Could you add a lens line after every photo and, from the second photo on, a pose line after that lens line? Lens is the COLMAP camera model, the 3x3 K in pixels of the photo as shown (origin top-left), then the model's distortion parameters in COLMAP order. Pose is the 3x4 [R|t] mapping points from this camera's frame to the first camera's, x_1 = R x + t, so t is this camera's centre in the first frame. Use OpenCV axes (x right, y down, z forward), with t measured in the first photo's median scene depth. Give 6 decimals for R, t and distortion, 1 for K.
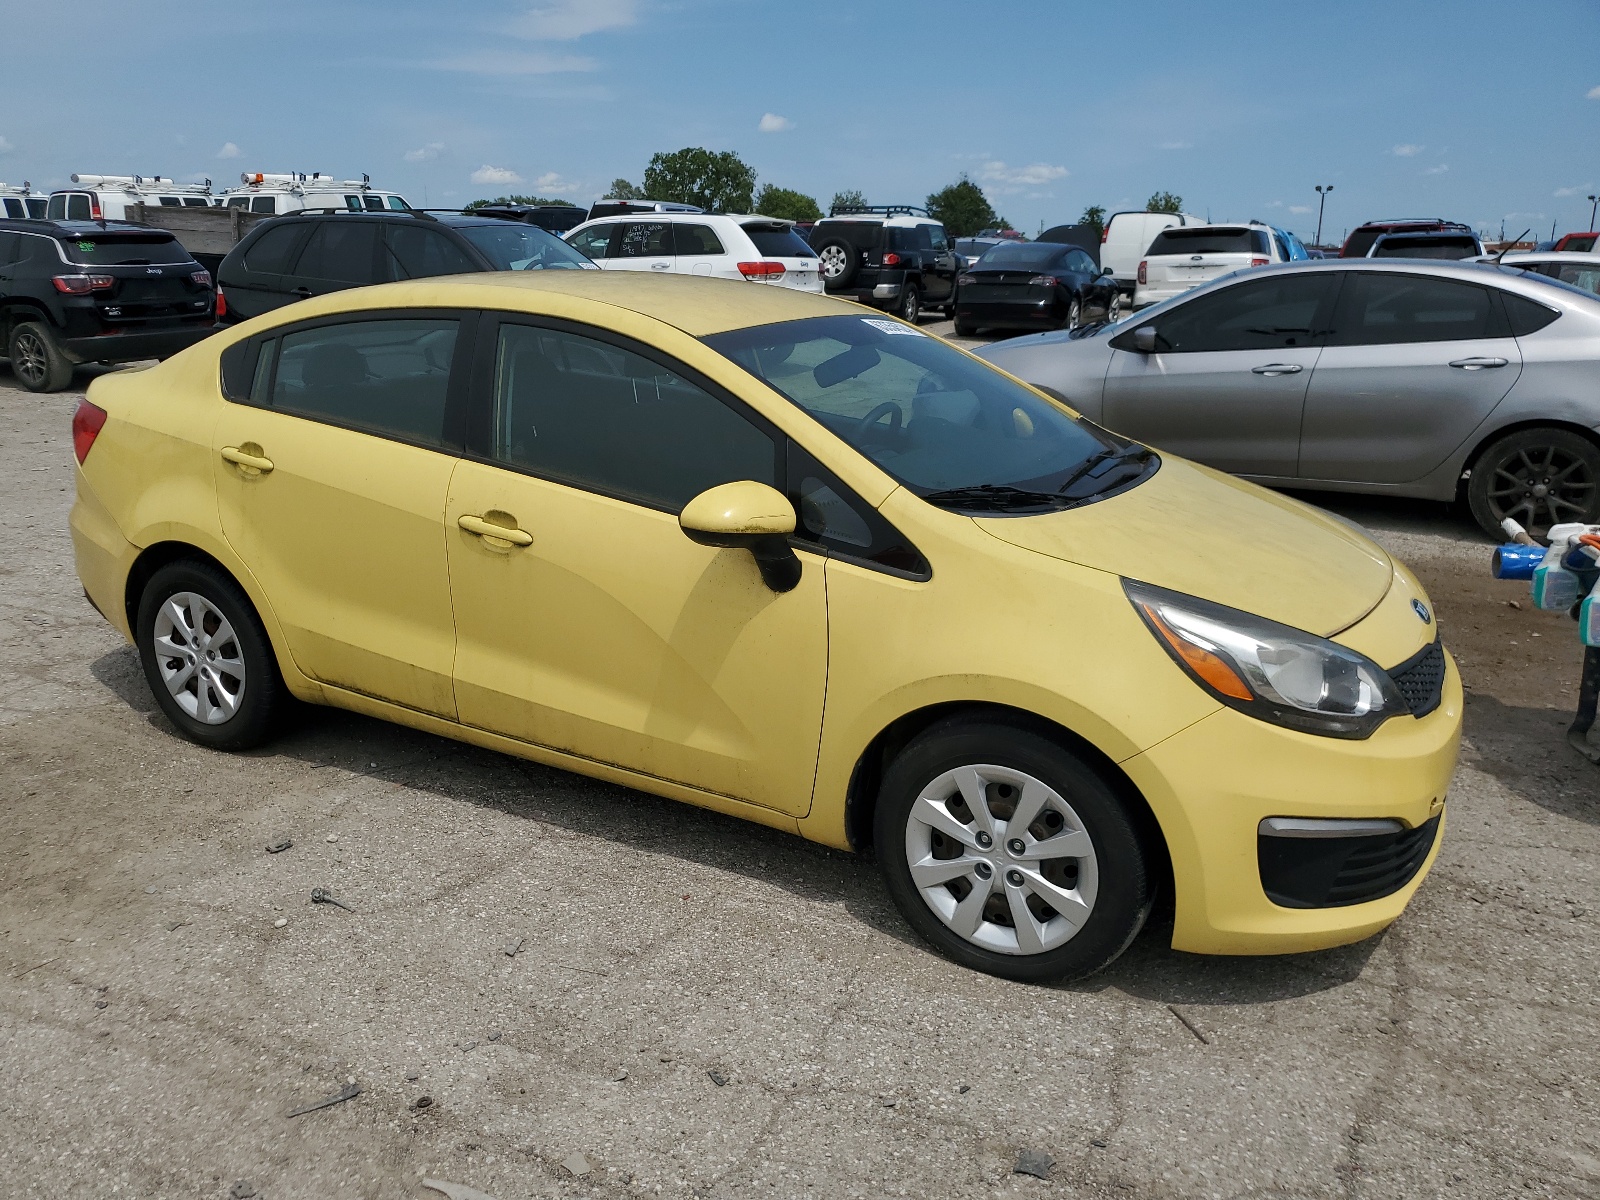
lens RADIAL K [[1255.6, 0, 792.1], [0, 1255.6, 598.8], [0, 0, 1]] dist [-0.002425, 0.046972]
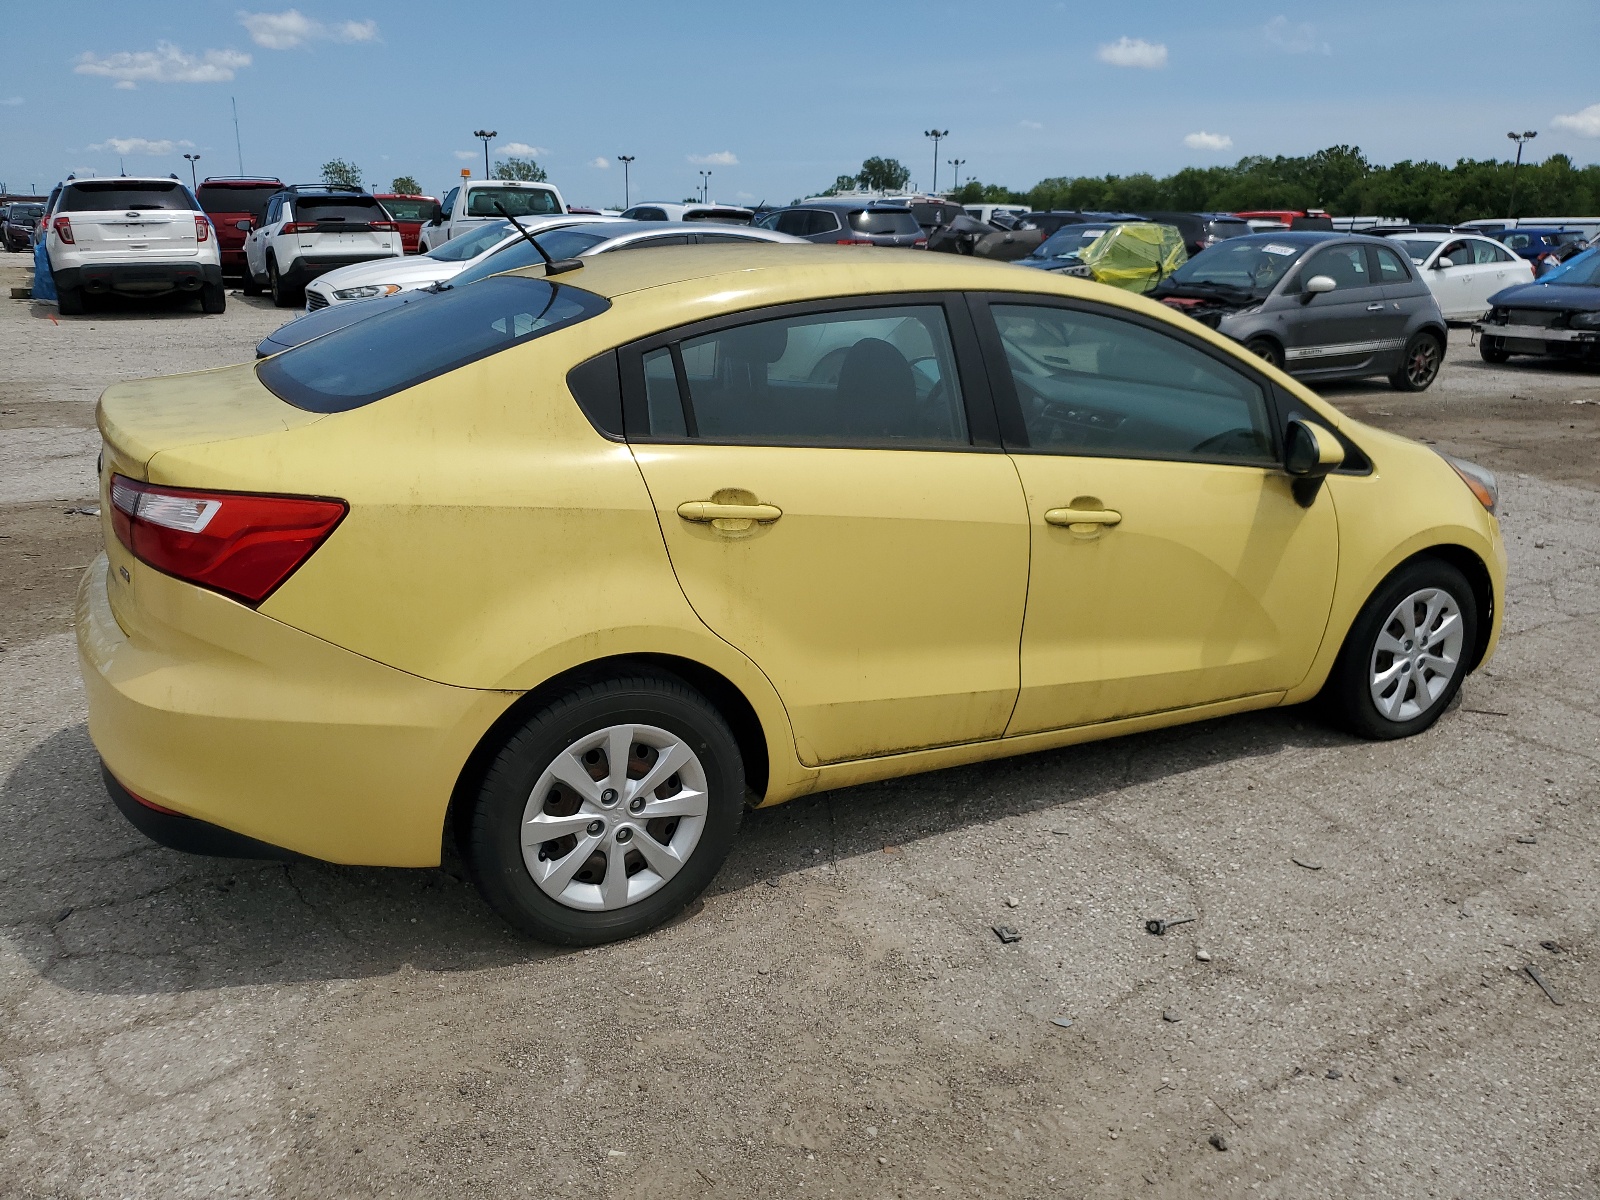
lens RADIAL K [[1255.6, 0, 792.1], [0, 1255.6, 598.8], [0, 0, 1]] dist [-0.002425, 0.046972]
pose [[0.543106, -0.240605, 0.804453, -1.152649], [0.213984, 0.966093, 0.144484, -0.181528], [-0.811940, 0.093670, 0.576176, 0.628871]]
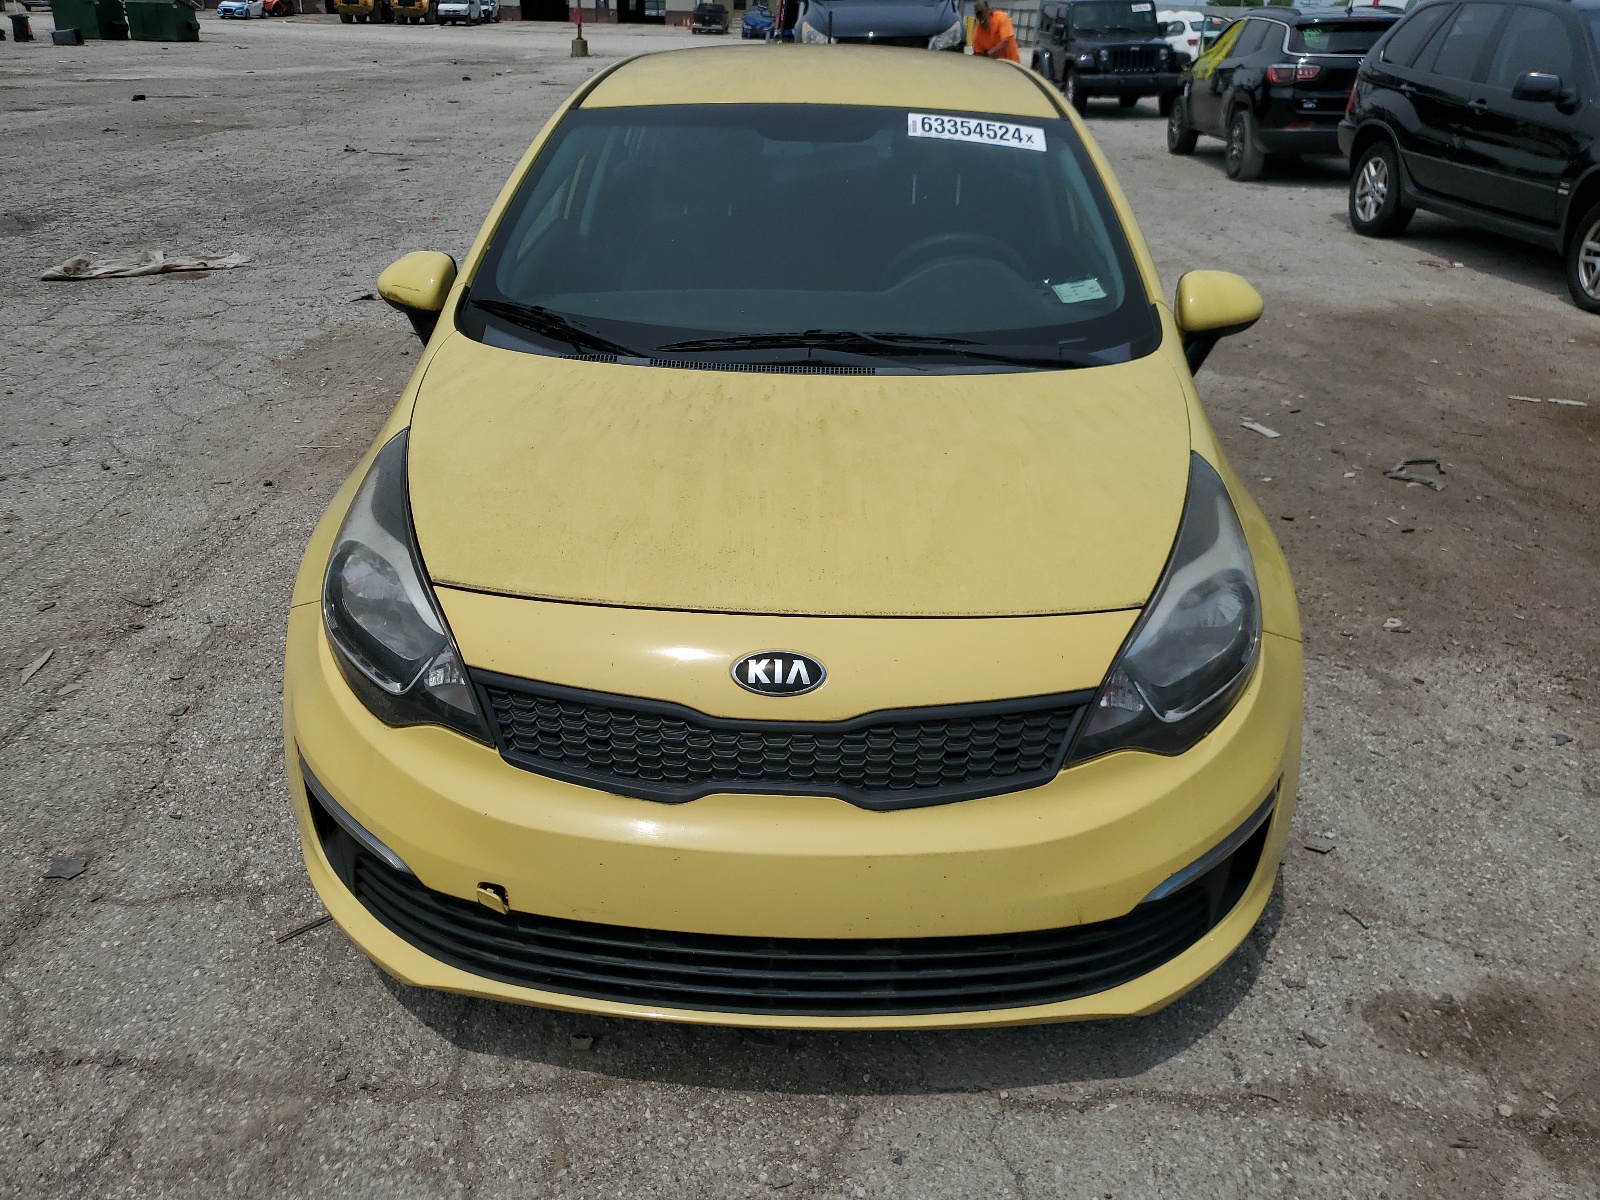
lens RADIAL K [[1255.6, 0, 792.1], [0, 1255.6, 598.8], [0, 0, 1]] dist [-0.002425, 0.046972]
pose [[0.446103, 0.374963, -0.812647, 0.895944], [-0.255596, 0.923564, 0.285831, -0.177537], [0.857708, 0.080200, 0.507843, 0.663069]]
